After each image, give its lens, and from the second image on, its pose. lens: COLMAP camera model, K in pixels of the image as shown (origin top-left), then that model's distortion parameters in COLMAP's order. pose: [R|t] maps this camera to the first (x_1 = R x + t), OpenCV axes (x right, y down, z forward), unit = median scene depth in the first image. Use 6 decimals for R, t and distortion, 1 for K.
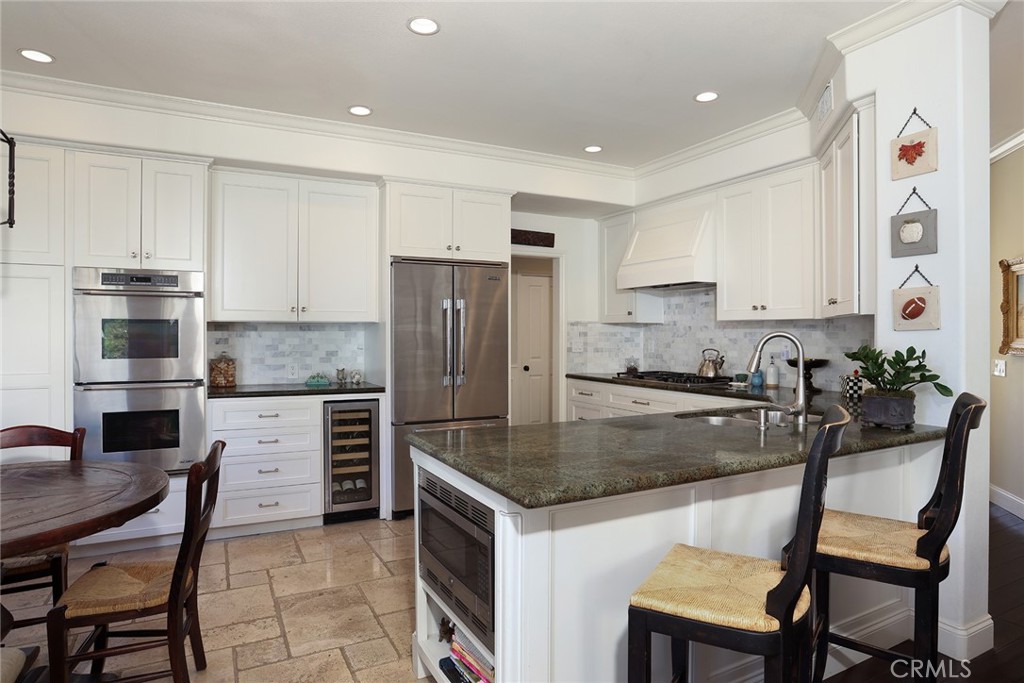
lens RADIAL K [[596.9, 0, 514.8], [0, 596.9, 339.4], [0, 0, 1]] dist [-0.009028, 0.001290]
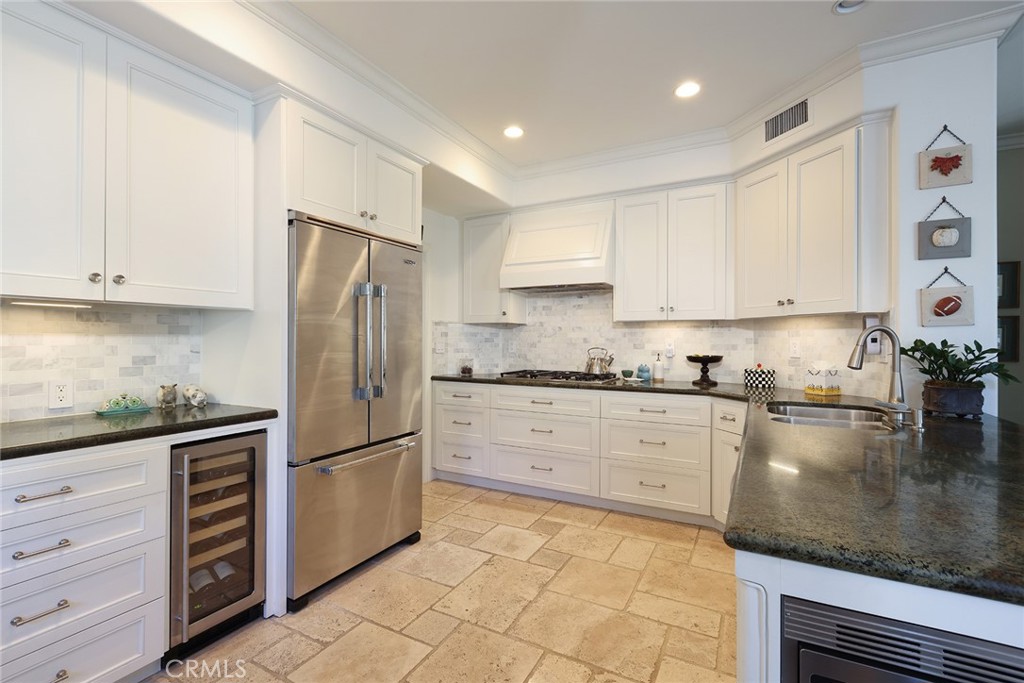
lens RADIAL K [[455.0, 0, 511.1], [0, 455.0, 334.3], [0, 0, 1]] dist [-0.000603, 0.004481]
pose [[0.832232, 0.007910, 0.554371, -0.280275], [0.003531, 0.999802, -0.019566, 0.008207], [-0.554416, 0.018241, 0.832040, 0.446633]]
